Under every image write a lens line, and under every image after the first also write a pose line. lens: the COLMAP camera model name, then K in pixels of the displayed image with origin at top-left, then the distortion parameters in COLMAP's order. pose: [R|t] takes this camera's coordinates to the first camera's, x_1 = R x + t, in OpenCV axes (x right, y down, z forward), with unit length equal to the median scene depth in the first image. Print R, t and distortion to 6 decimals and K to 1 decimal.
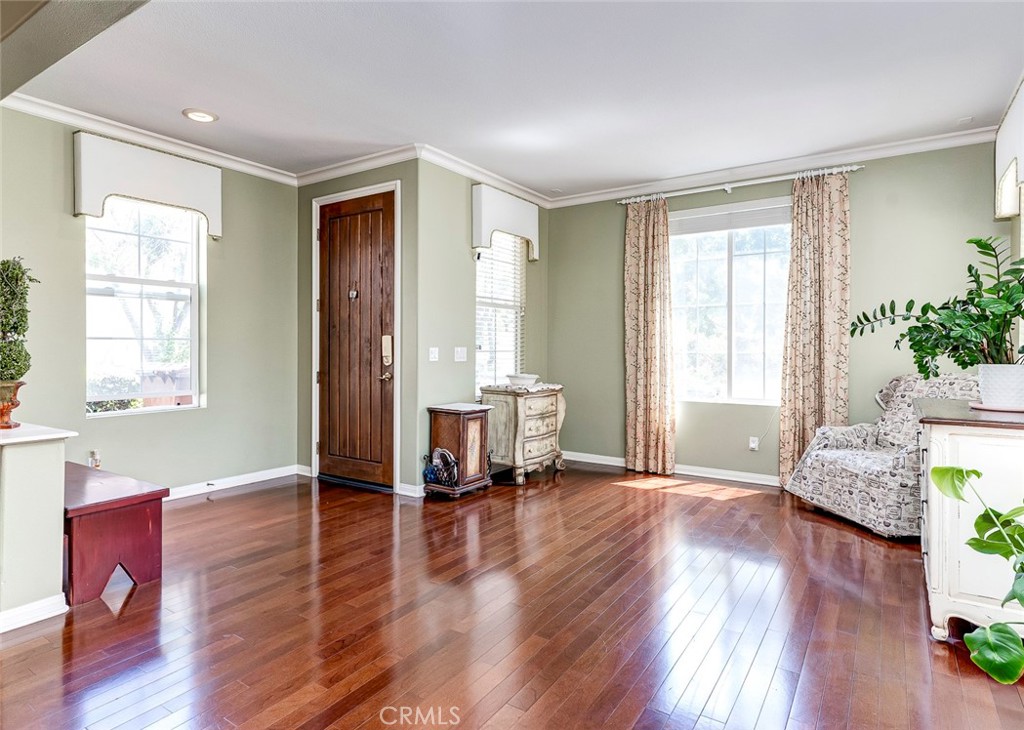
lens RADIAL K [[588.5, 0, 471.2], [0, 588.5, 347.9], [0, 0, 1]] dist [0.013896, 0.005165]
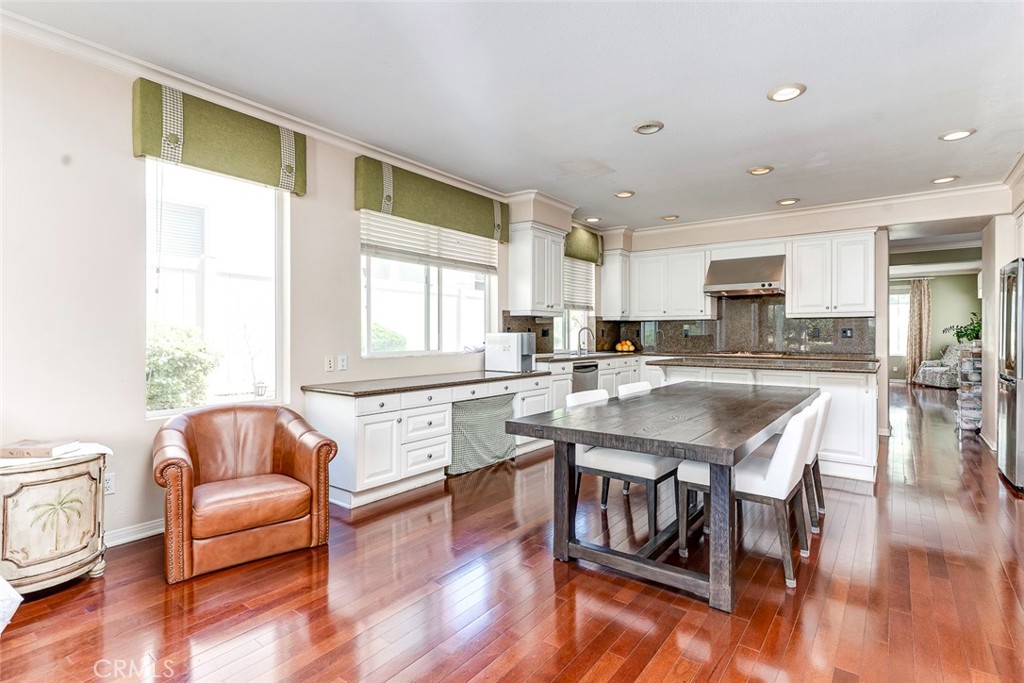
lens RADIAL K [[495.4, 0, 520.6], [0, 495.4, 339.1], [0, 0, 1]] dist [0.008396, 0.002142]
pose [[0.999309, -0.008871, -0.036101, -1.327926], [0.009010, 0.999953, 0.003689, -0.012375], [0.036066, -0.004012, 0.999341, -1.582626]]
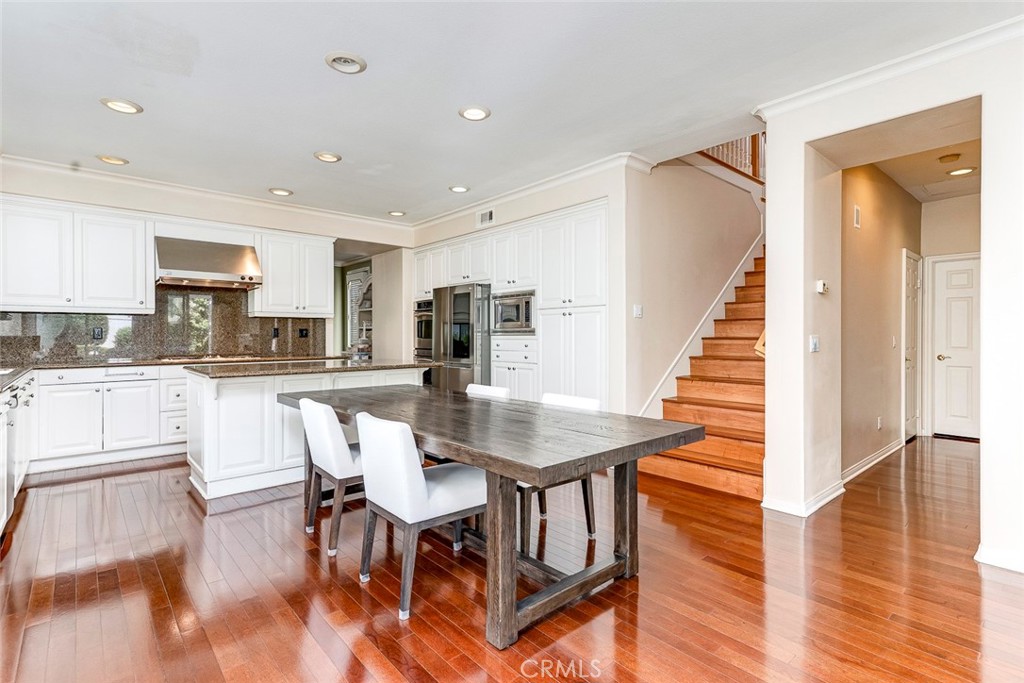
lens RADIAL K [[495.4, 0, 517.9], [0, 495.4, 336.2], [0, 0, 1]] dist [0.008396, 0.002142]
pose [[0.230160, -0.013110, 0.973065, -1.668996], [0.007854, 0.999902, 0.011614, -0.018191], [-0.973121, 0.004969, 0.230240, -1.154620]]
